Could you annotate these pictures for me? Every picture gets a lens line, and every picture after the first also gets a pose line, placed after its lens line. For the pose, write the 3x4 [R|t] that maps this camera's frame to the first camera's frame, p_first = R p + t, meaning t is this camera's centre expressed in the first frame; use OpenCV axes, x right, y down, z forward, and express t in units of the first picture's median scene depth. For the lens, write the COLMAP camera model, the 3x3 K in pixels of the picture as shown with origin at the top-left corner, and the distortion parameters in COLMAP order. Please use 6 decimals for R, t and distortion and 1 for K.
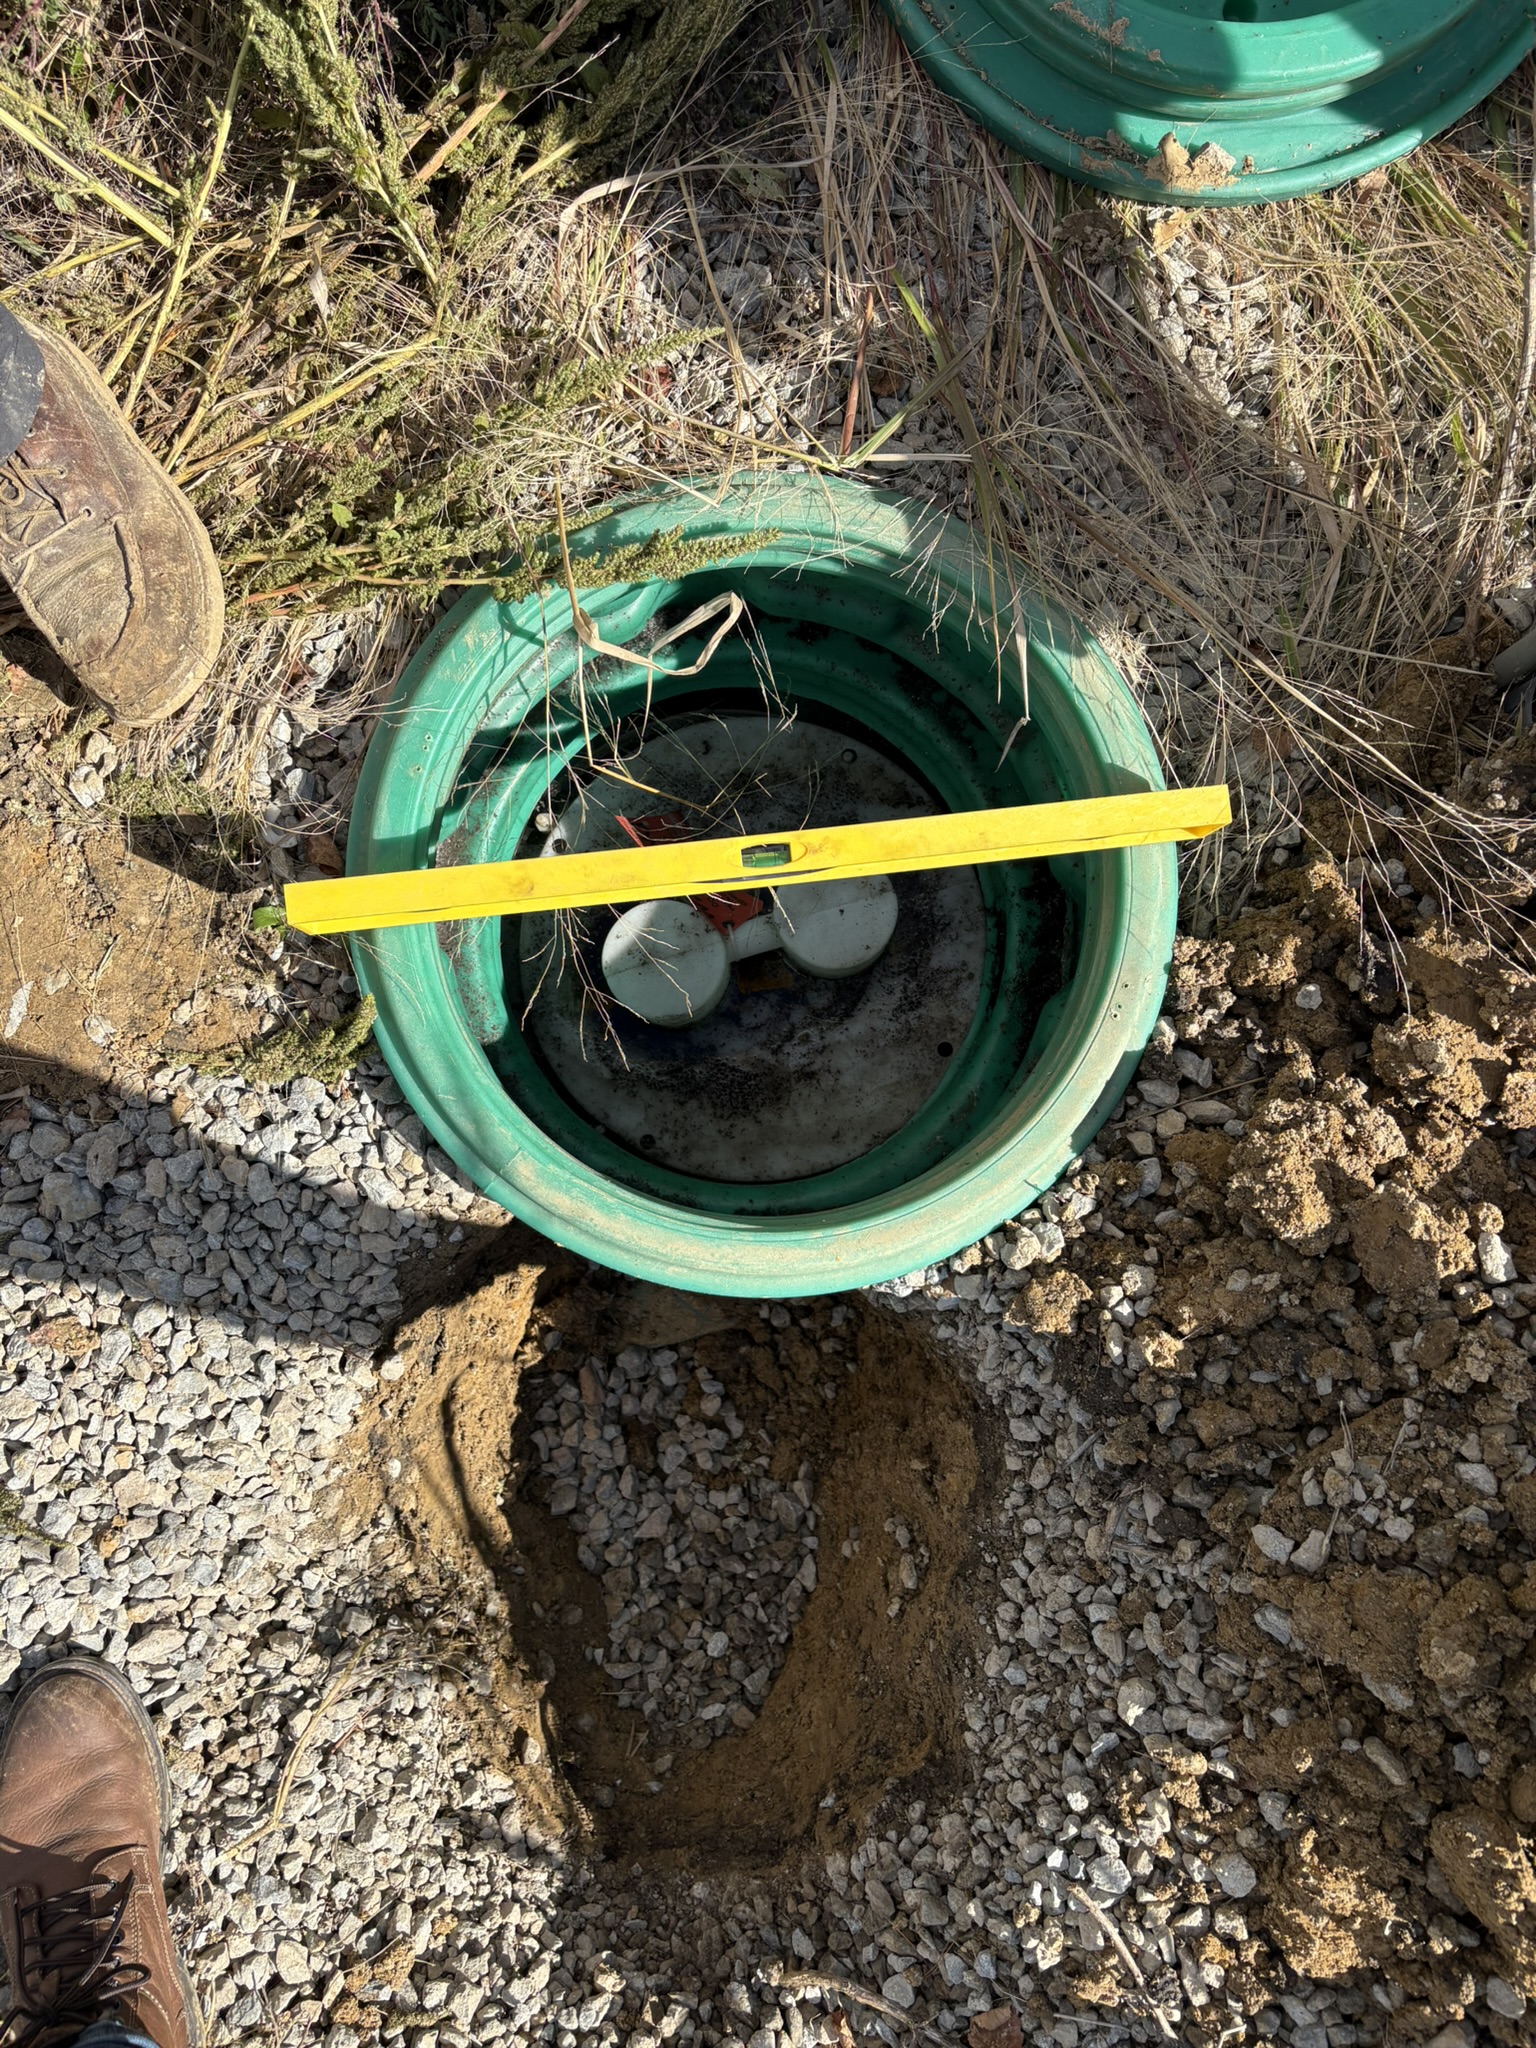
lens RADIAL K [[1605.5, 0, 776.4], [0, 1605.5, 1025.3], [0, 0, 1]] dist [0.024629, -0.041979]
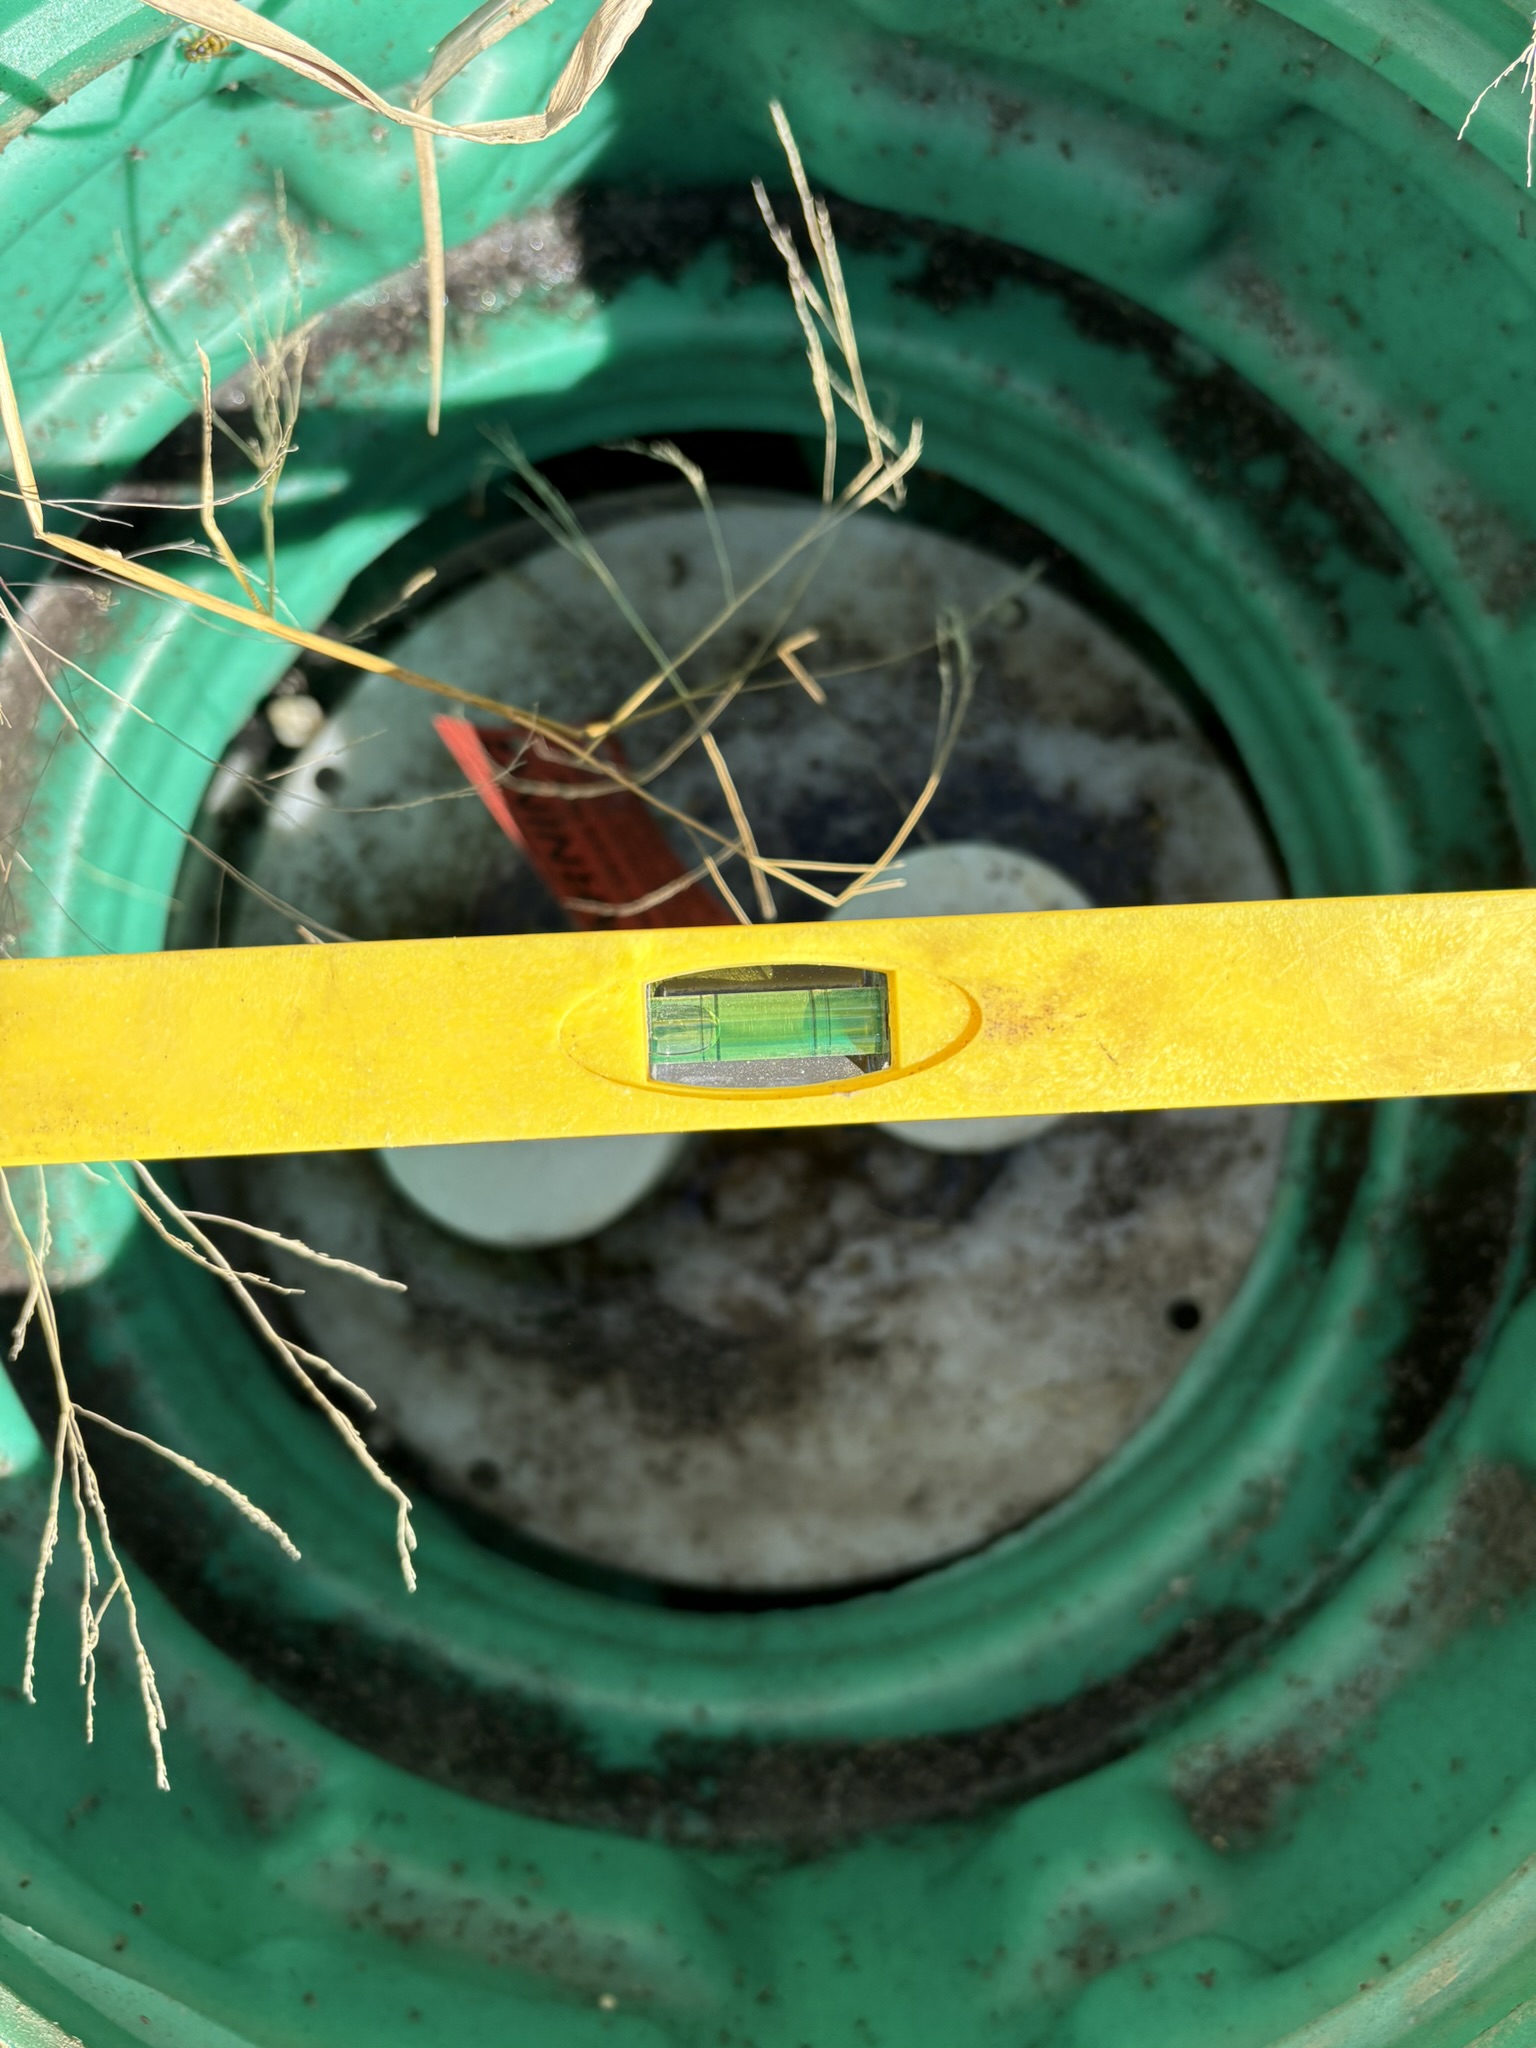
lens RADIAL K [[1605.5, 0, 765.9], [0, 1605.5, 1019.6], [0, 0, 1]] dist [0.024629, -0.041979]
pose [[0.997339, 0.068937, -0.023704, -0.002534], [-0.067022, 0.995017, 0.073818, -0.110386], [0.028675, -0.072033, 0.996990, 0.714468]]
